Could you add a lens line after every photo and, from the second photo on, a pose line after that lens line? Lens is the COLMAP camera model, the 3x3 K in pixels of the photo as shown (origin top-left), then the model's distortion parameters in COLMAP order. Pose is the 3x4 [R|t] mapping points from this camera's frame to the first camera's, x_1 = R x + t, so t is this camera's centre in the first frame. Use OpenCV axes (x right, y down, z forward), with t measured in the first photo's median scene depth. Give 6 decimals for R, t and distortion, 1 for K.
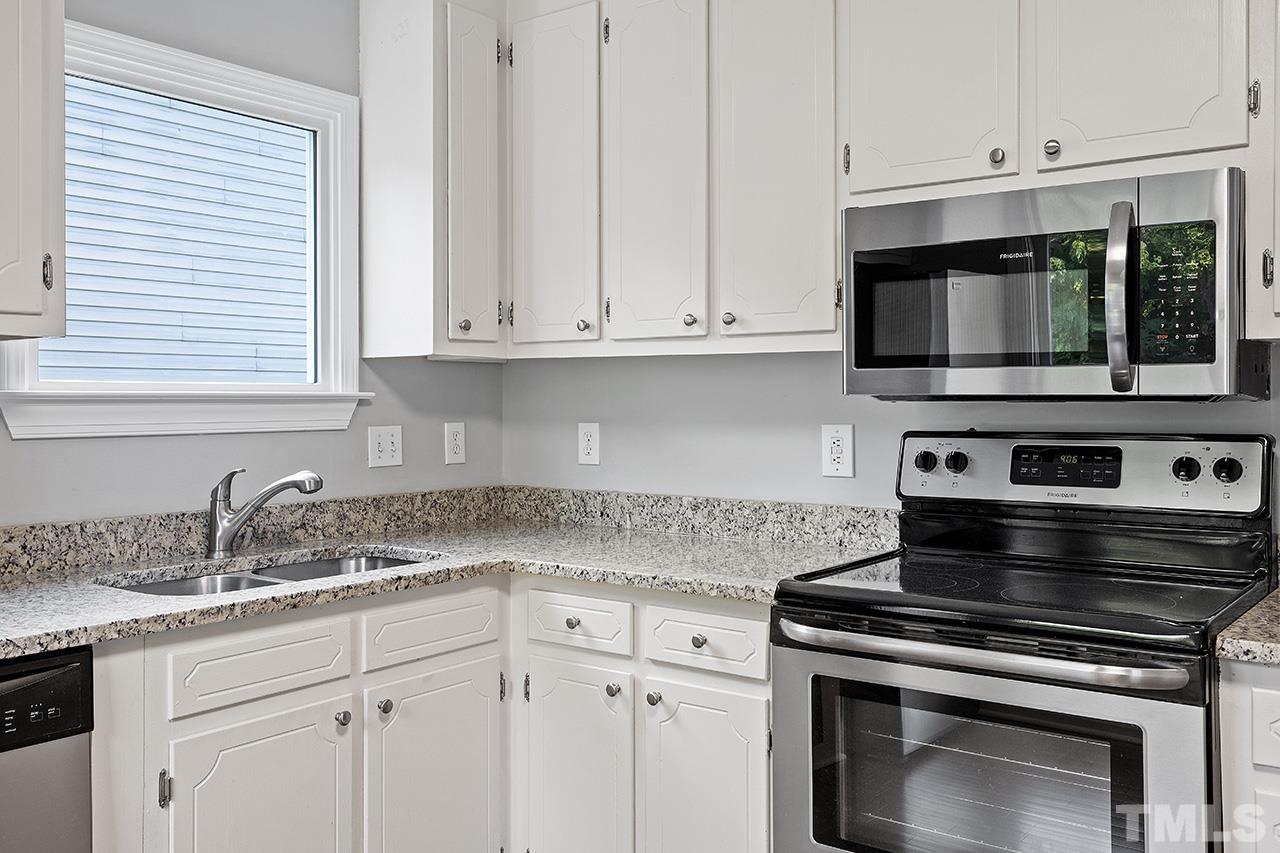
lens RADIAL K [[1112.9, 0, 641.8], [0, 1112.9, 396.5], [0, 0, 1]] dist [0.008018, -0.002480]
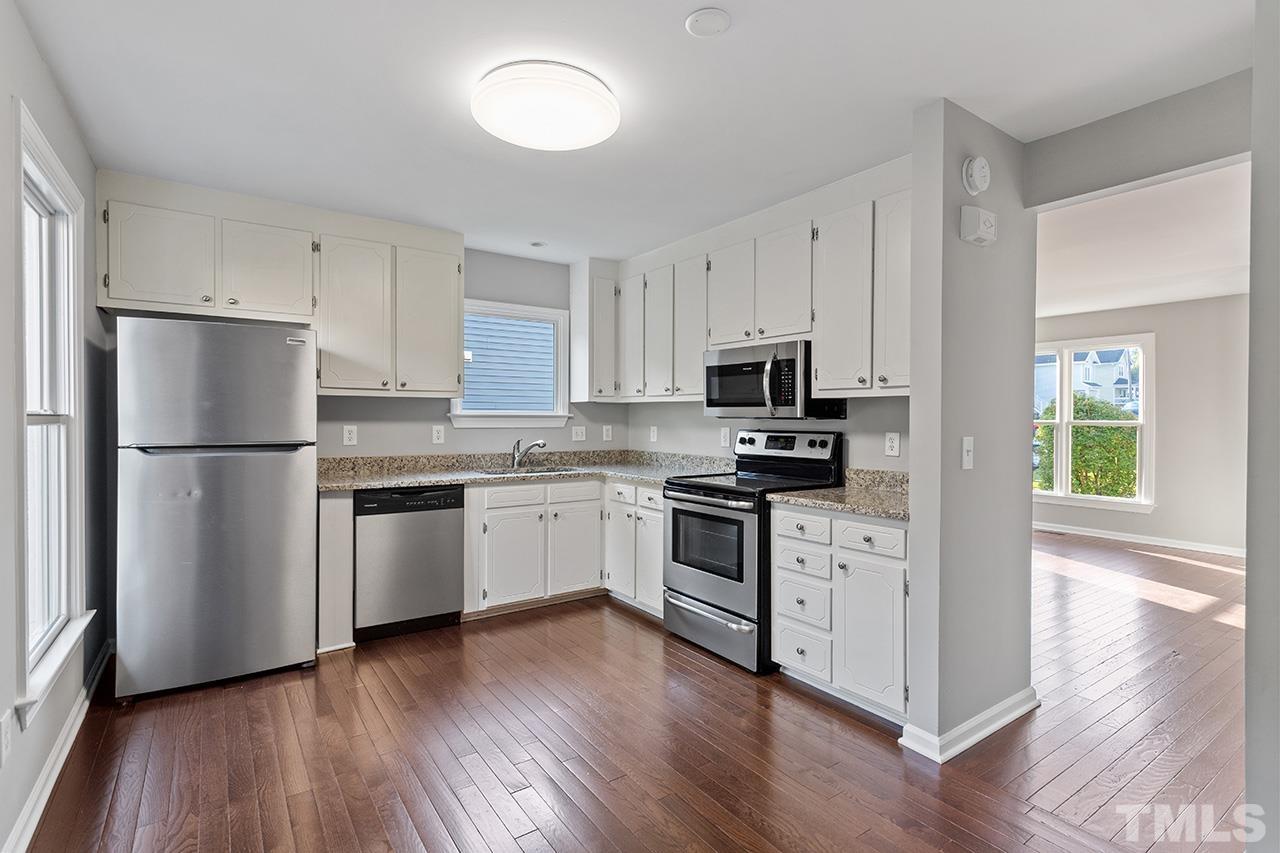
lens RADIAL K [[609.7, 0, 638.4], [0, 609.7, 422.9], [0, 0, 1]] dist [0.005373, 0.000482]
pose [[0.951266, 0.009232, -0.308232, 0.470296], [-0.005350, 0.999895, 0.013436, -0.004641], [0.308324, -0.011132, 0.951216, -0.507787]]
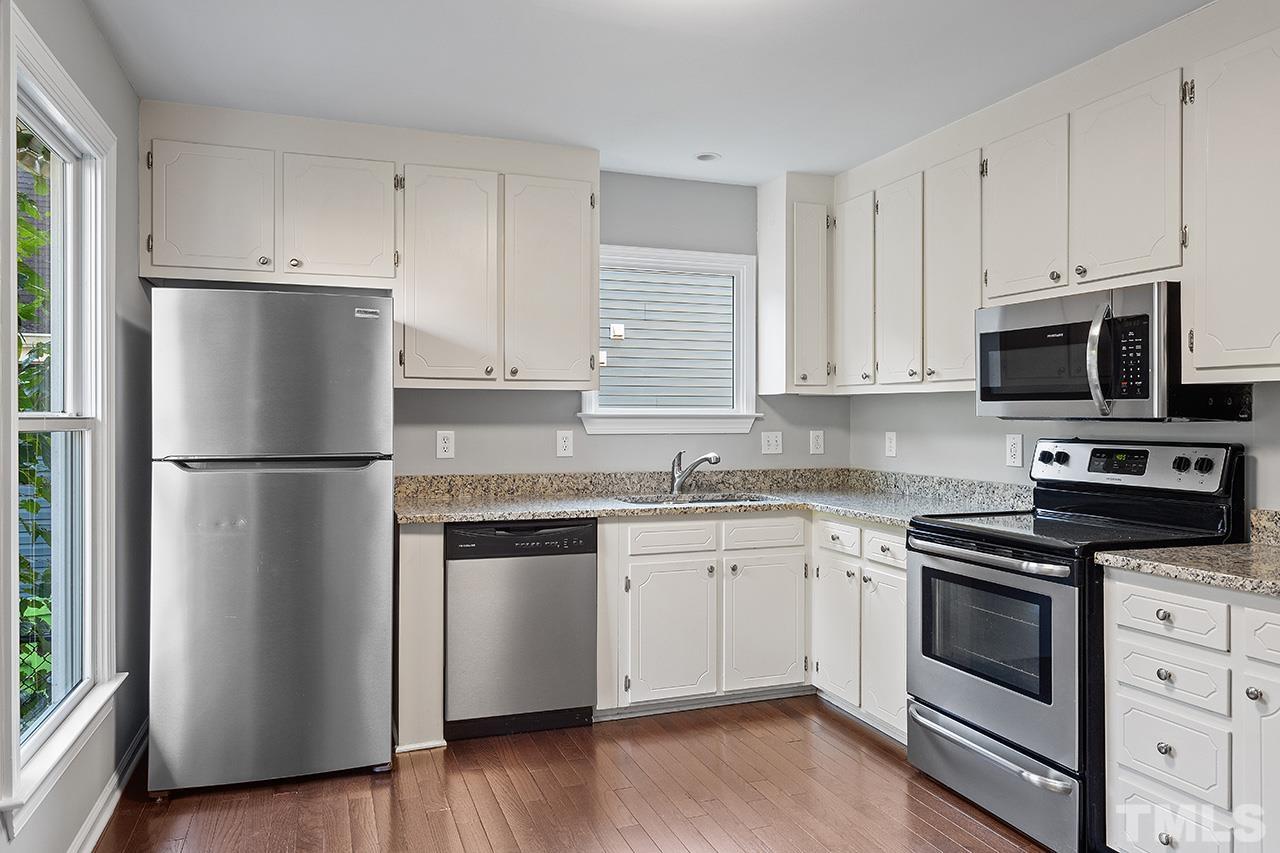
lens RADIAL K [[865.0, 0, 635.8], [0, 865.0, 418.2], [0, 0, 1]] dist [-0.003292, 0.006170]
pose [[0.838082, 0.004962, -0.545522, 0.438996], [-0.001320, 0.999974, 0.007068, -0.006947], [0.545543, -0.005203, 0.838067, -0.389028]]
